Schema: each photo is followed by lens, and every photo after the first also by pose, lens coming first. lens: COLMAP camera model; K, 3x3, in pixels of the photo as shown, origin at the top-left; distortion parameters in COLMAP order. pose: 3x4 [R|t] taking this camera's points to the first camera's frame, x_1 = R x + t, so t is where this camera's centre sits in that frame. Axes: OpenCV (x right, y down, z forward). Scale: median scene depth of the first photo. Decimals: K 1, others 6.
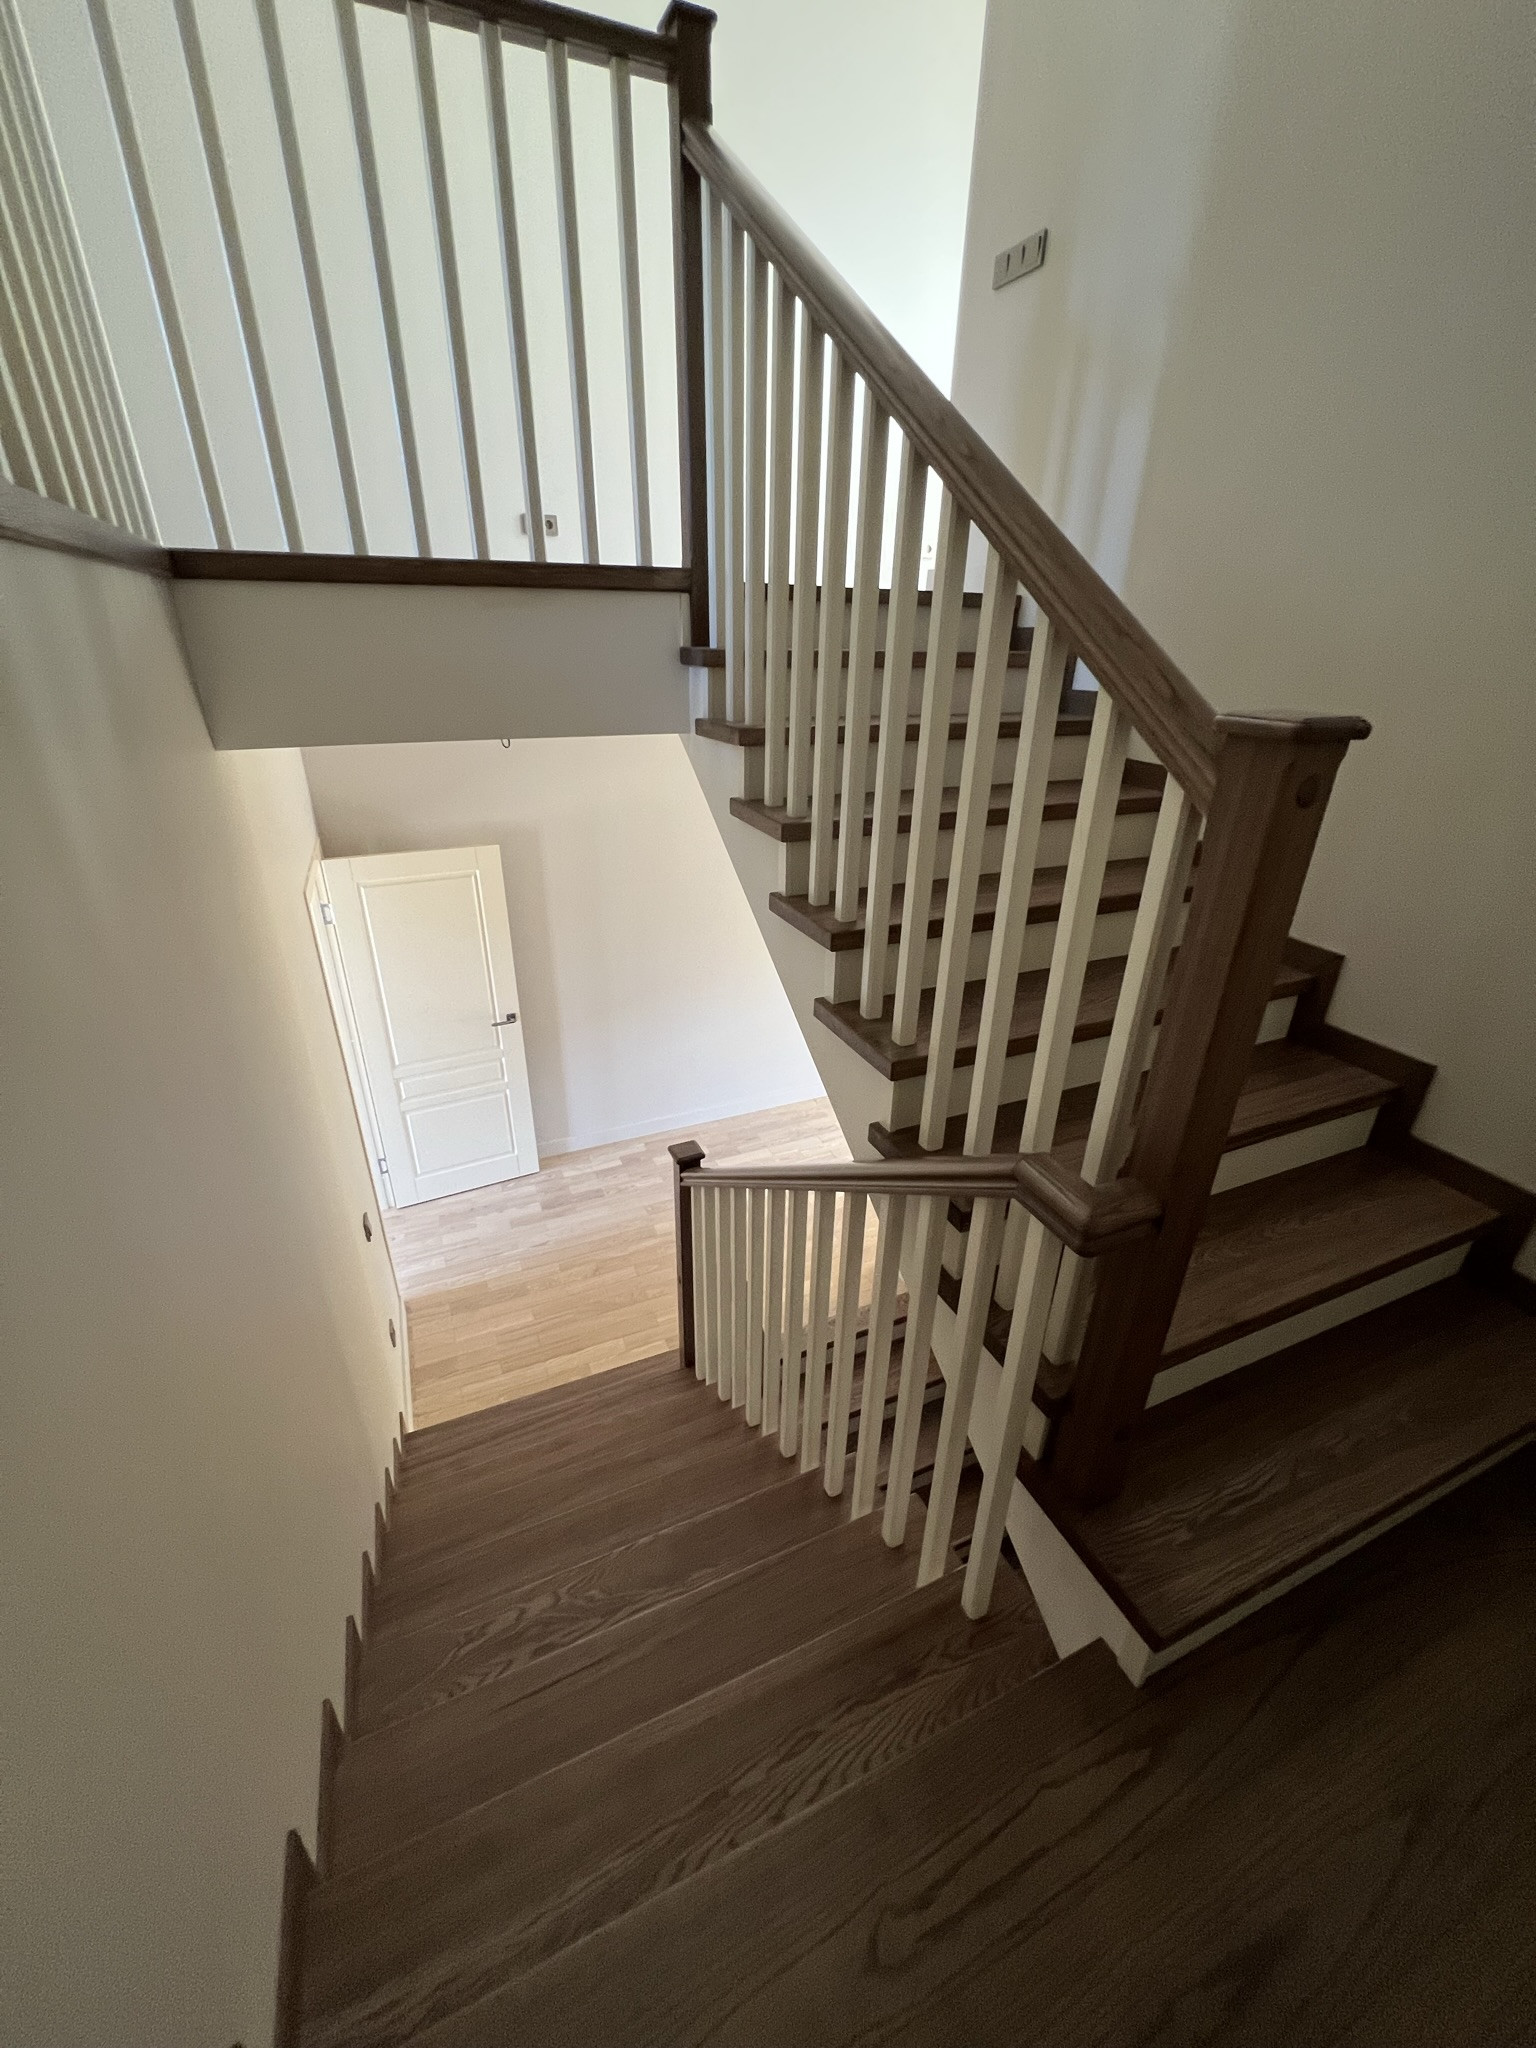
lens RADIAL K [[819.3, 0, 766.1], [0, 819.3, 1022.6], [0, 0, 1]] dist [-0.000761, 0.000318]
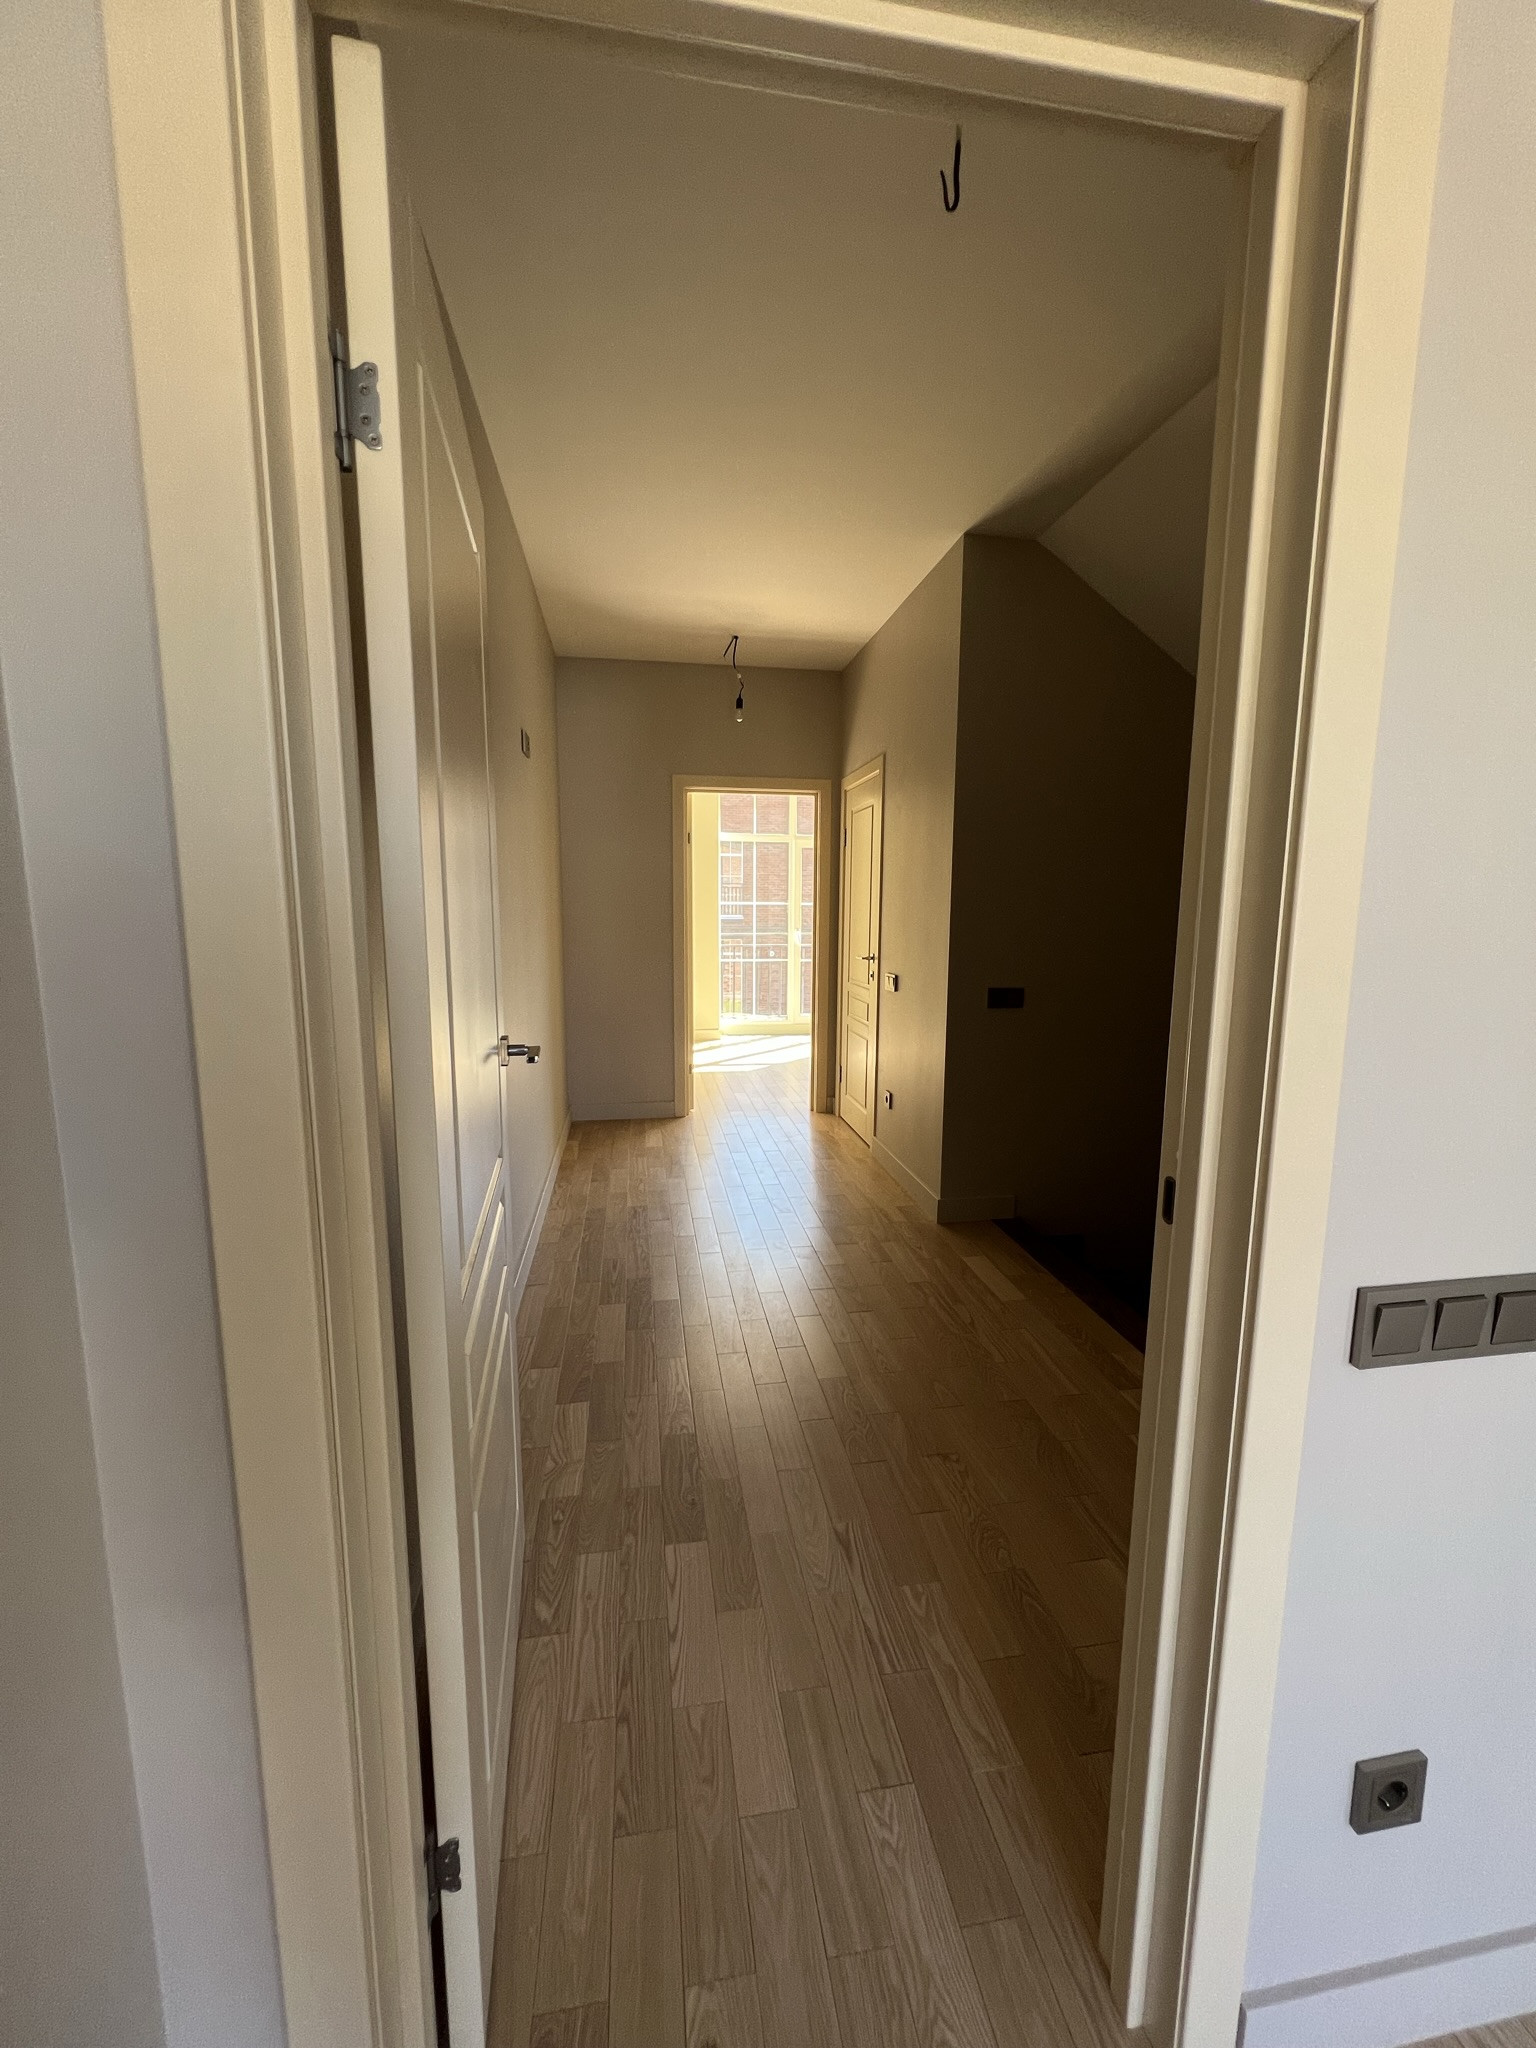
lens RADIAL K [[819.3, 0, 770.3], [0, 819.3, 1018.6], [0, 0, 1]] dist [-0.000761, 0.000318]
pose [[0.239140, -0.150014, 0.959327, -1.382371], [0.415169, 0.908923, 0.038639, 0.023294], [-0.877751, 0.389043, 0.279641, 1.818244]]
